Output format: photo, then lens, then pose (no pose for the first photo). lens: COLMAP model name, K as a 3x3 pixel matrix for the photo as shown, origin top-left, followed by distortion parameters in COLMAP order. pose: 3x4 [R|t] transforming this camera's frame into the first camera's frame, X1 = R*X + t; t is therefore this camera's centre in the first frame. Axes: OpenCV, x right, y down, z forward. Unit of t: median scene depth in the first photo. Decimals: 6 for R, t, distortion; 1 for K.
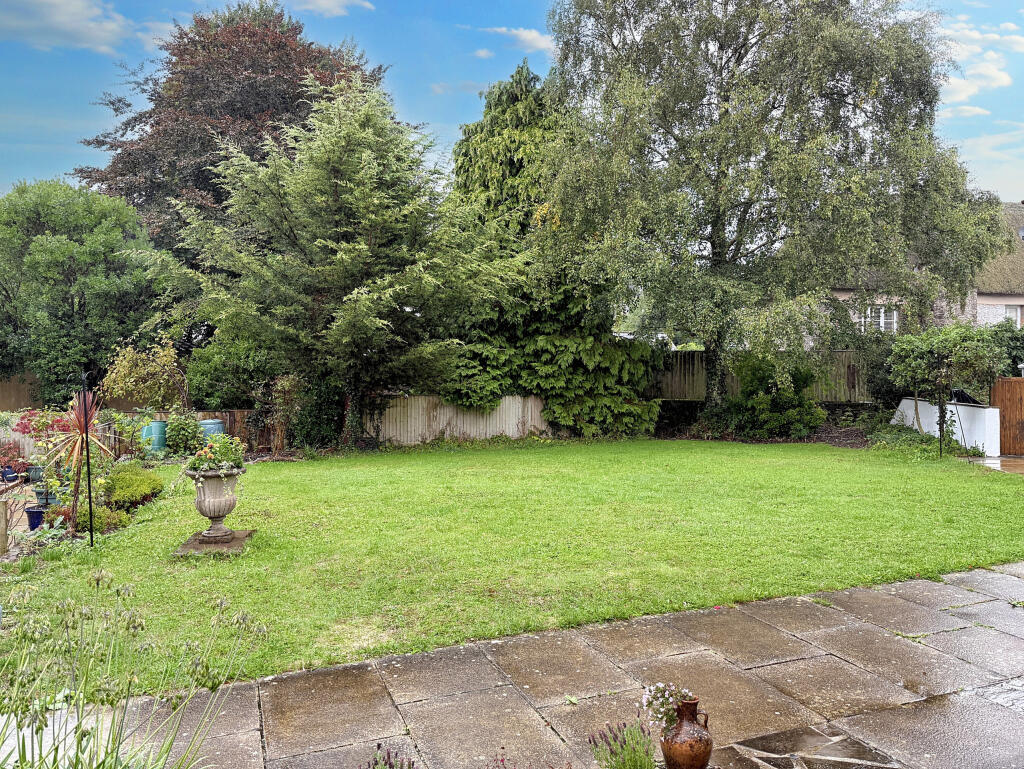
lens RADIAL K [[710.6, 0, 512.0], [0, 710.6, 384.5], [0, 0, 1]] dist [0.100194, -0.118277]
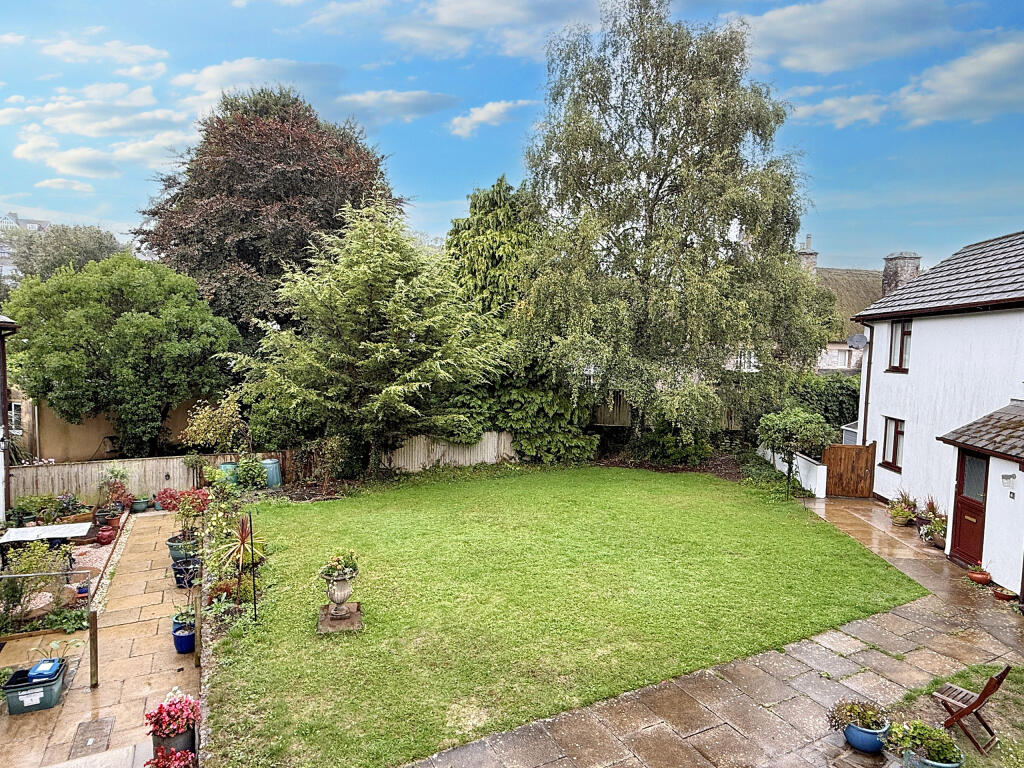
lens RADIAL K [[595.0, 0, 512.0], [0, 595.0, 384.0], [0, 0, 1]] dist [0.006153, 0.000671]
pose [[0.995273, 0.013773, 0.096131, -0.070772], [-0.019968, 0.997764, 0.063784, -0.151910], [-0.095037, -0.065402, 0.993323, -0.111267]]
